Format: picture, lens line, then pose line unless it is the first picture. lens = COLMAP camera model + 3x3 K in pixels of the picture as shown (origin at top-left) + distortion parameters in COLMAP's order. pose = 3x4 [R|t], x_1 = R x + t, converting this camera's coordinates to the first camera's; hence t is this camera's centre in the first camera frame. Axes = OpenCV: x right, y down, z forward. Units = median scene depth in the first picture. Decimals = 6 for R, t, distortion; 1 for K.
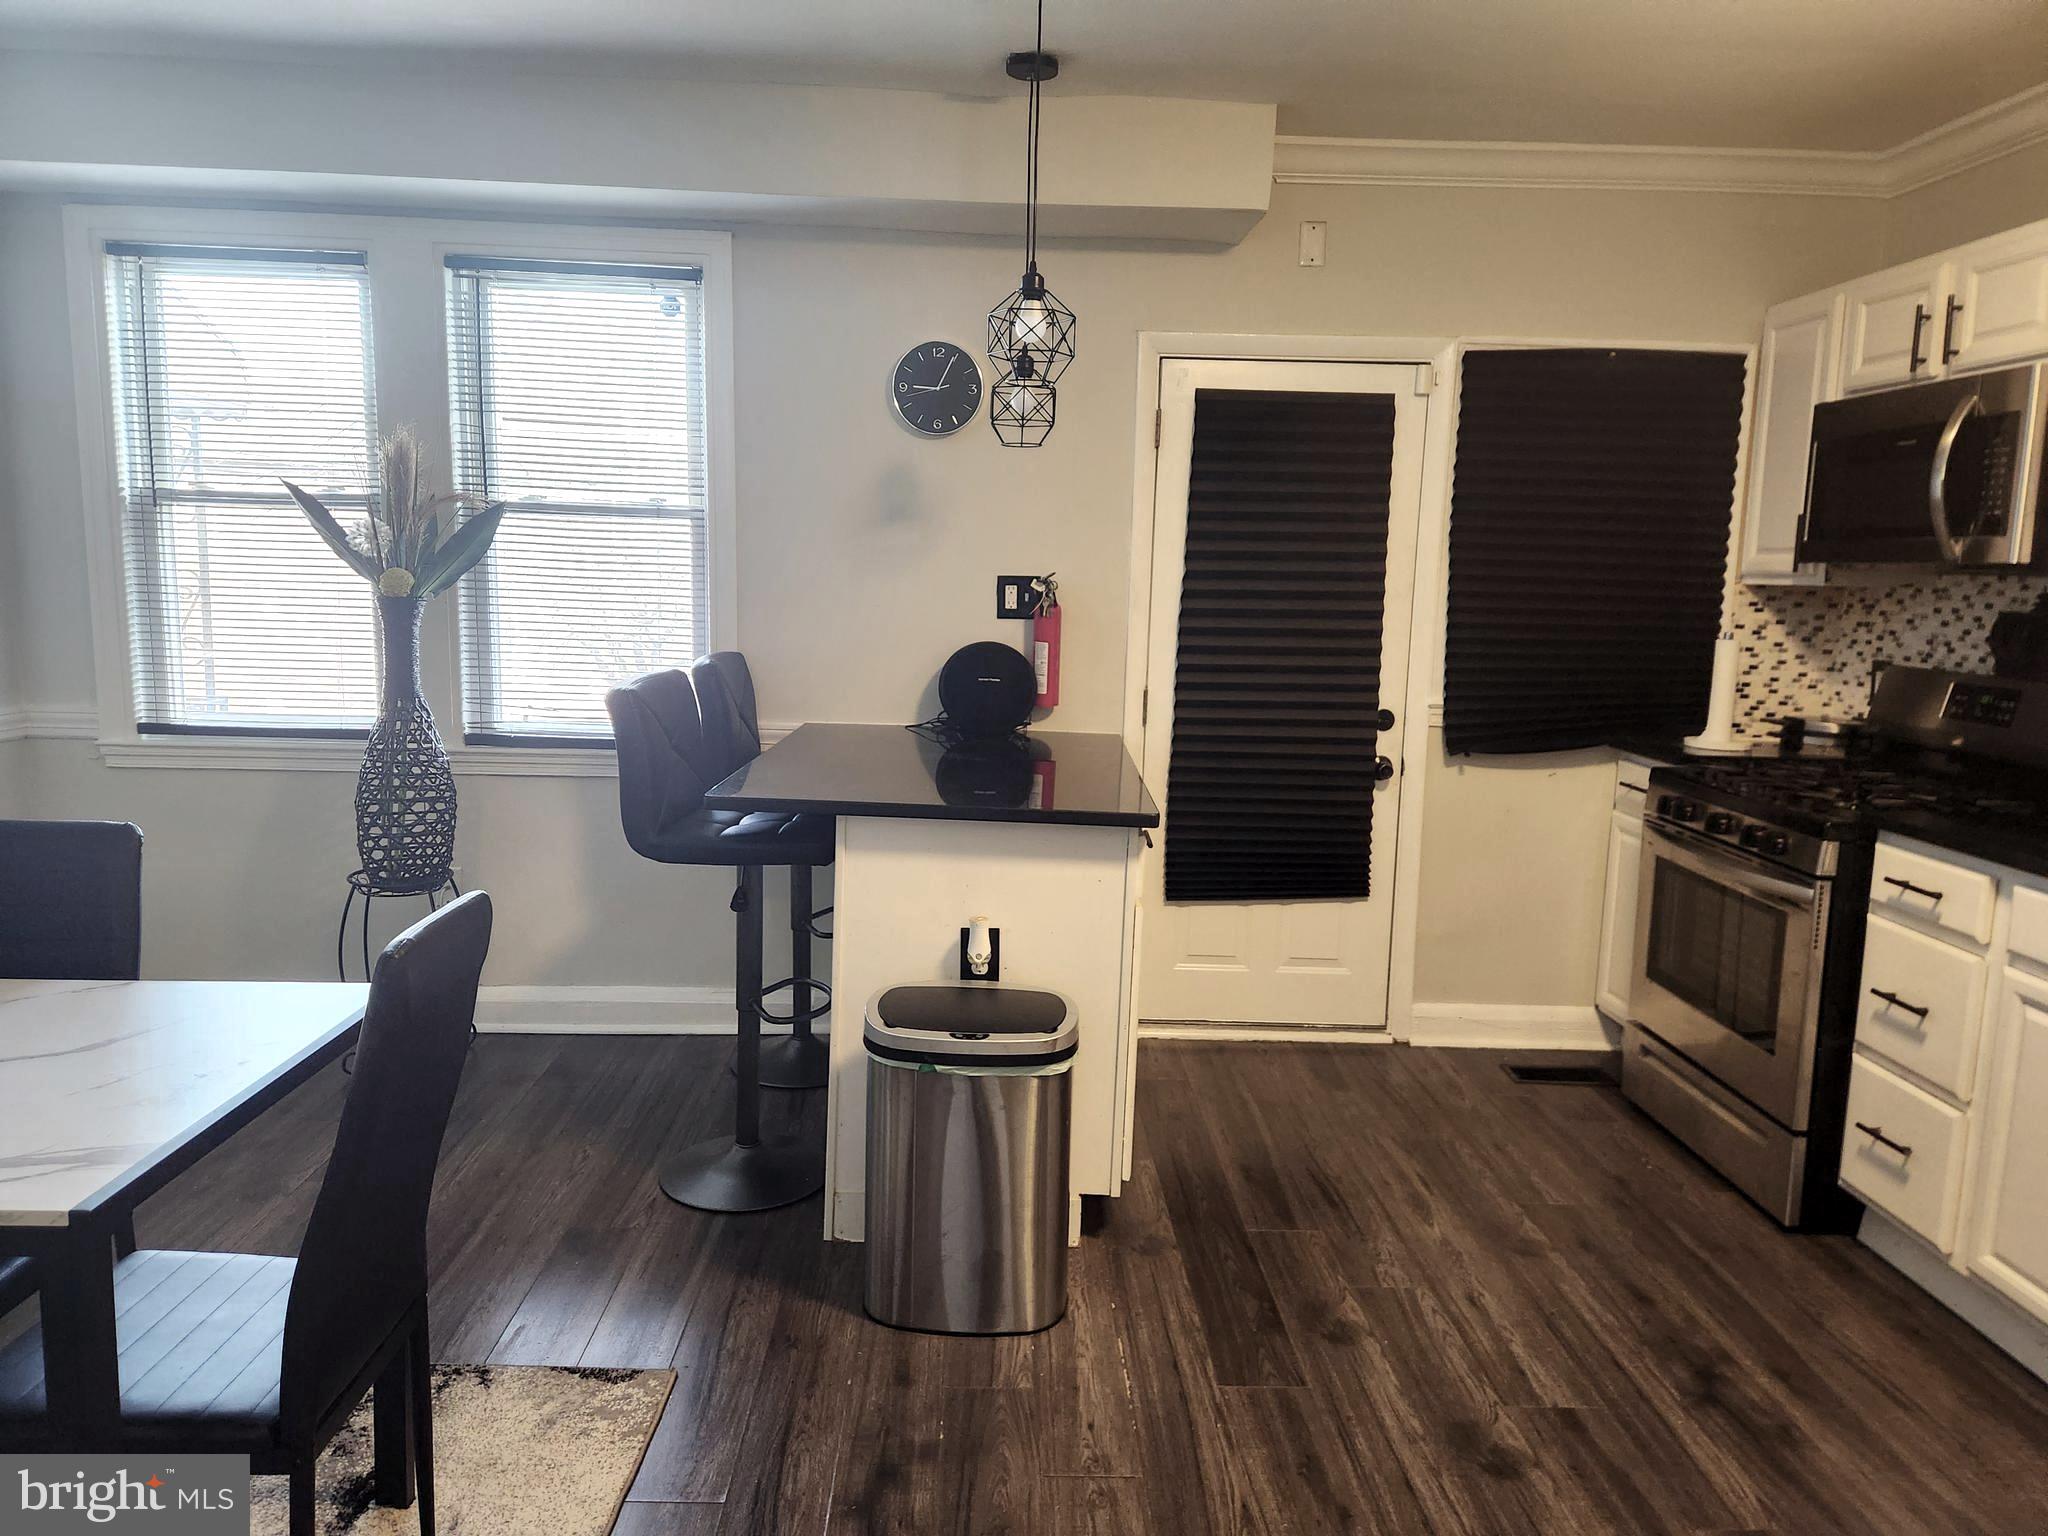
lens RADIAL K [[1361.1, 0, 1025.3], [0, 1361.1, 749.8], [0, 0, 1]] dist [0.070012, -0.045740]
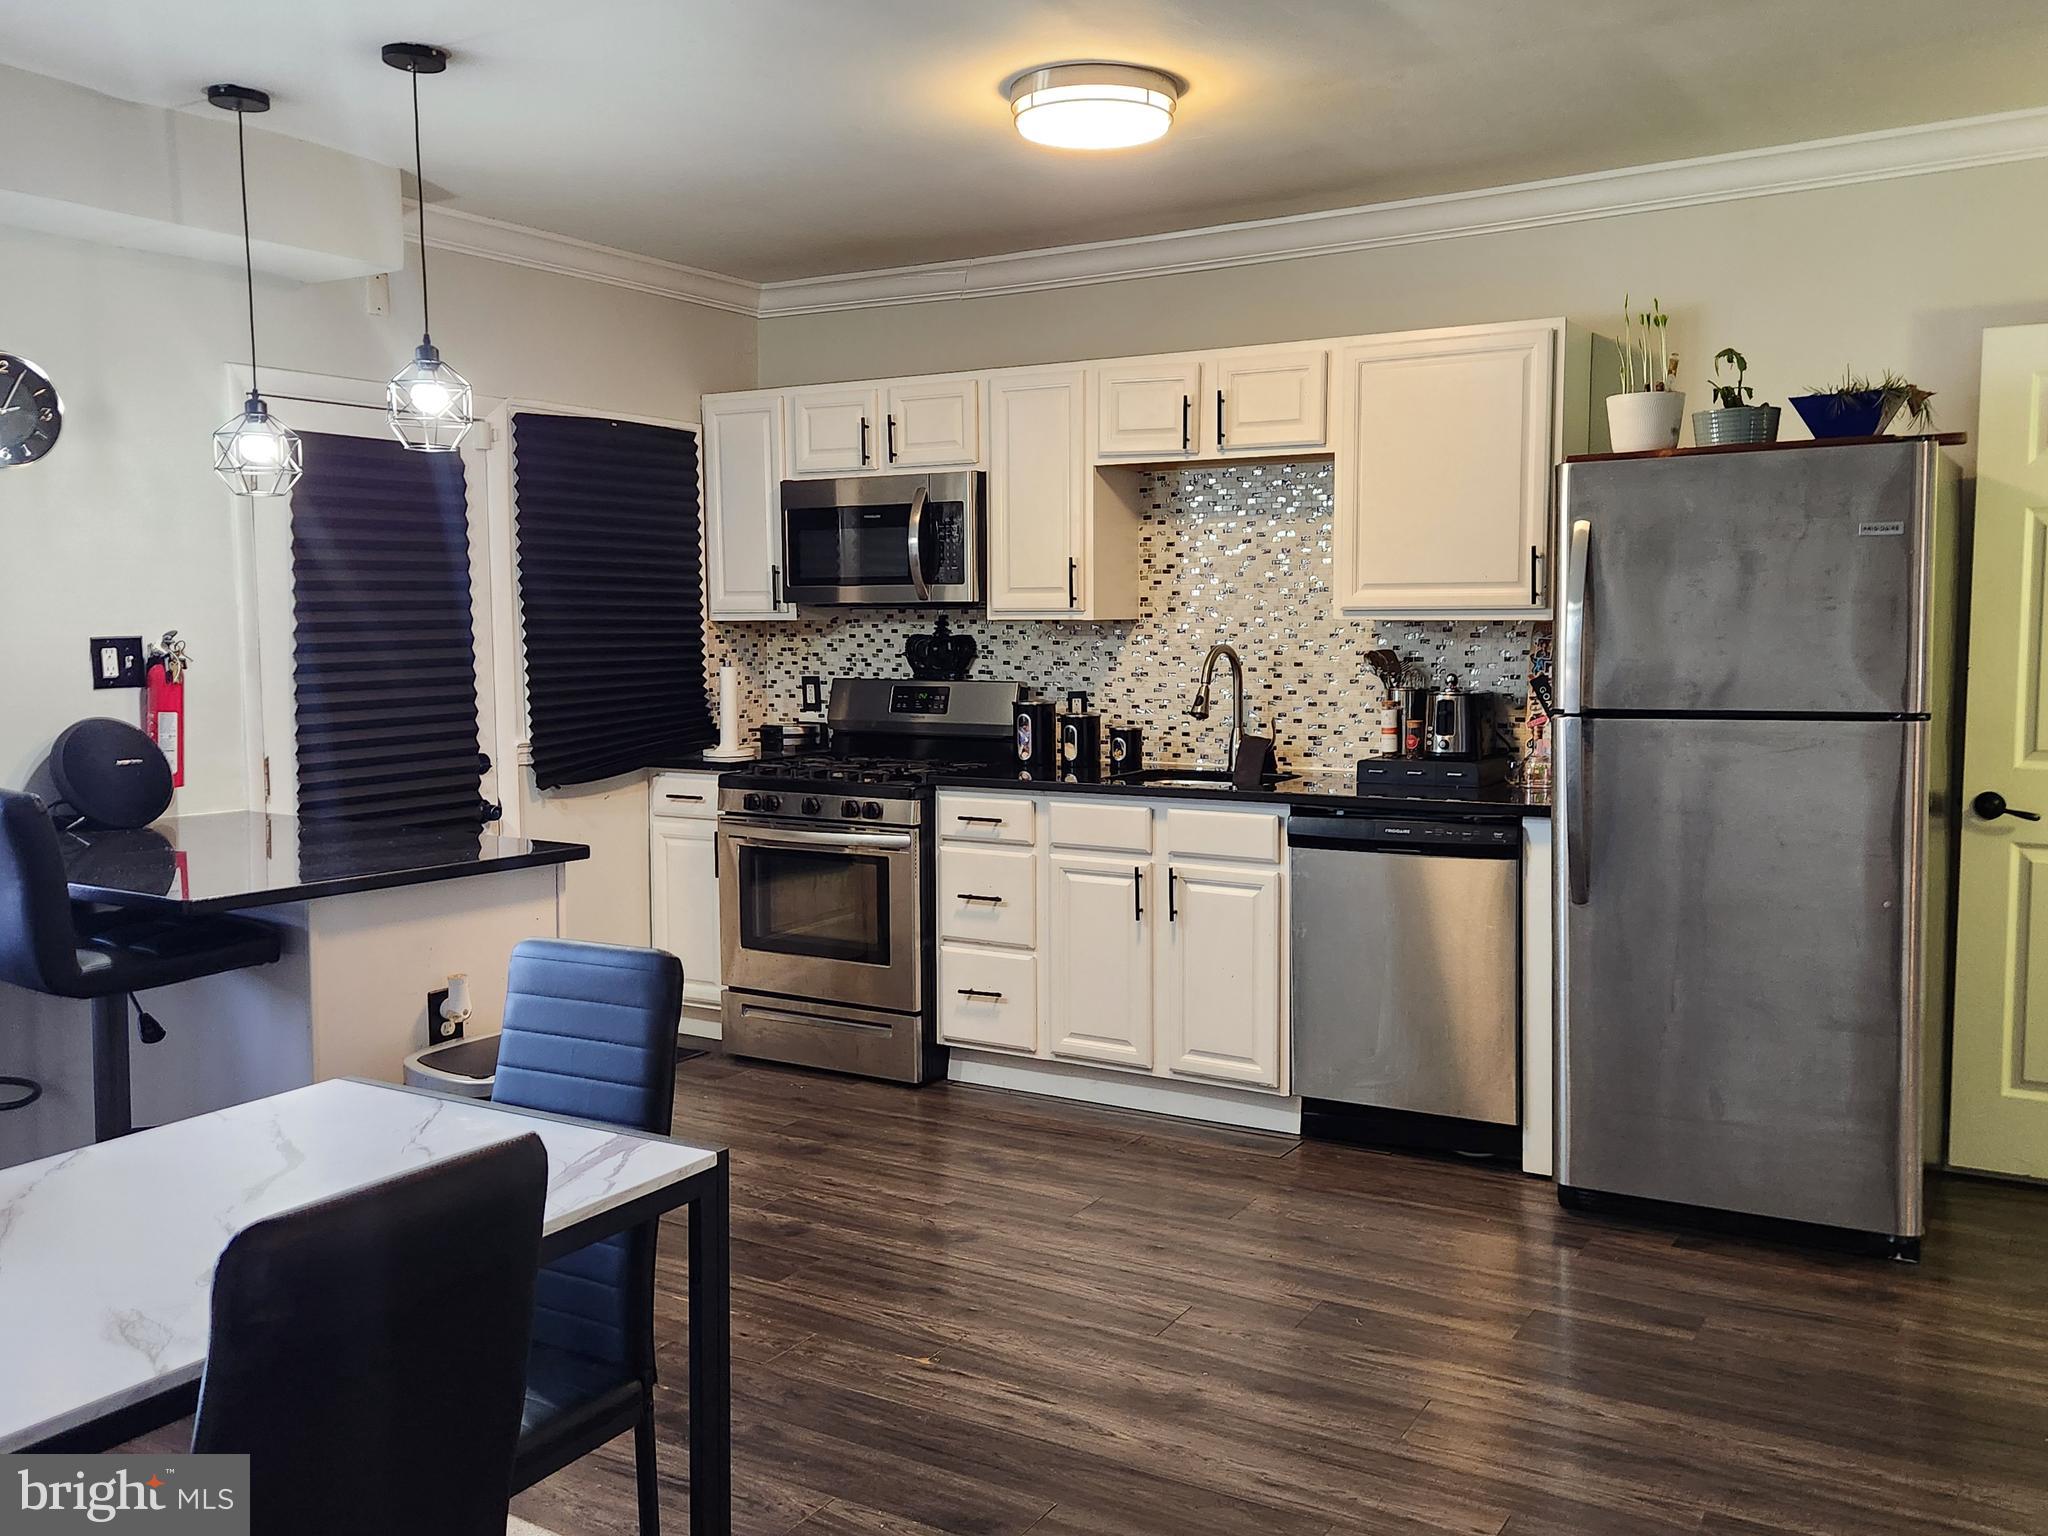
lens RADIAL K [[1749.9, 0, 1029.2], [0, 1749.9, 765.1], [0, 0, 1]] dist [0.082262, -0.007455]
pose [[0.540194, -0.106305, 0.834799, -0.632614], [0.136009, 0.989976, 0.038054, -0.015964], [-0.830477, 0.092984, 0.549238, -0.059499]]
